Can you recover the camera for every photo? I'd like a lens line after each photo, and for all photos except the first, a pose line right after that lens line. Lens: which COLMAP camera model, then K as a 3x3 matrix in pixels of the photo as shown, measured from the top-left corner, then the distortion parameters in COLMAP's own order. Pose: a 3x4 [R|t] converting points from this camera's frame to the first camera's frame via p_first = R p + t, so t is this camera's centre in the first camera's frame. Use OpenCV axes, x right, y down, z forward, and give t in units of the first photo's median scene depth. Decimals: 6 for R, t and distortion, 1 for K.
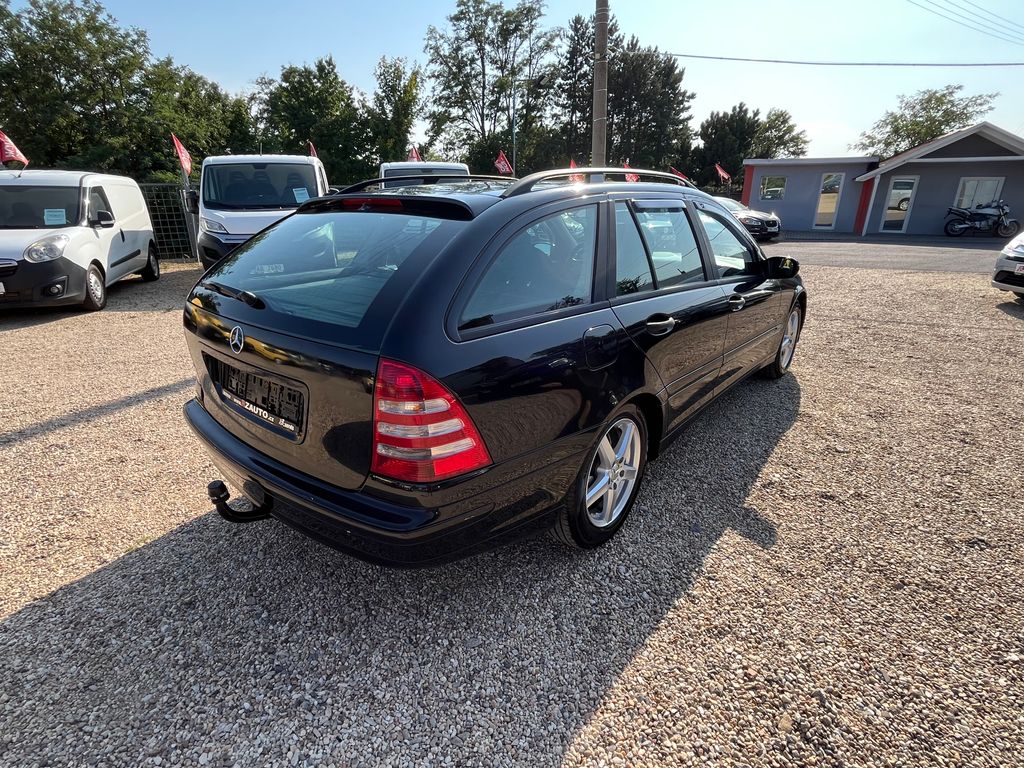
lens RADIAL K [[519.8, 0, 512.0], [0, 519.8, 384.0], [0, 0, 1]] dist [-0.004627, -0.000613]
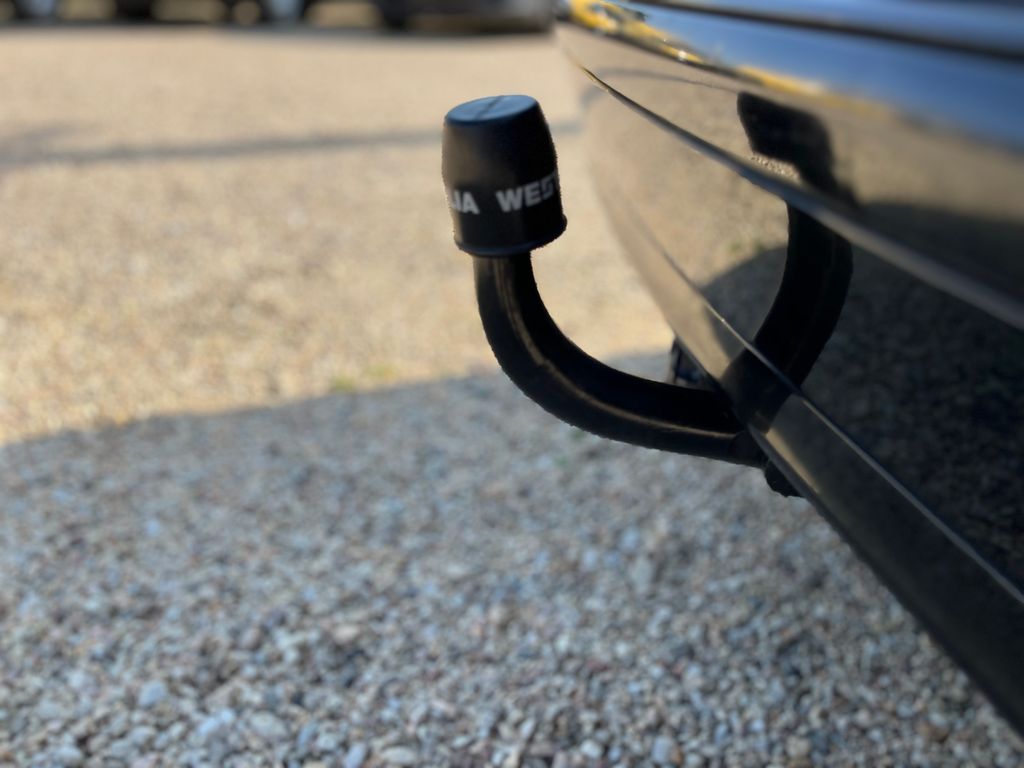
lens RADIAL K [[776.6, 0, 512.0], [0, 776.6, 384.0], [0, 0, 1]] dist [0.029132, -0.007536]
pose [[0.731307, 0.325996, -0.599097, -0.357156], [-0.235701, 0.945055, 0.226531, 0.183716], [0.640028, -0.024456, 0.767962, 0.717870]]
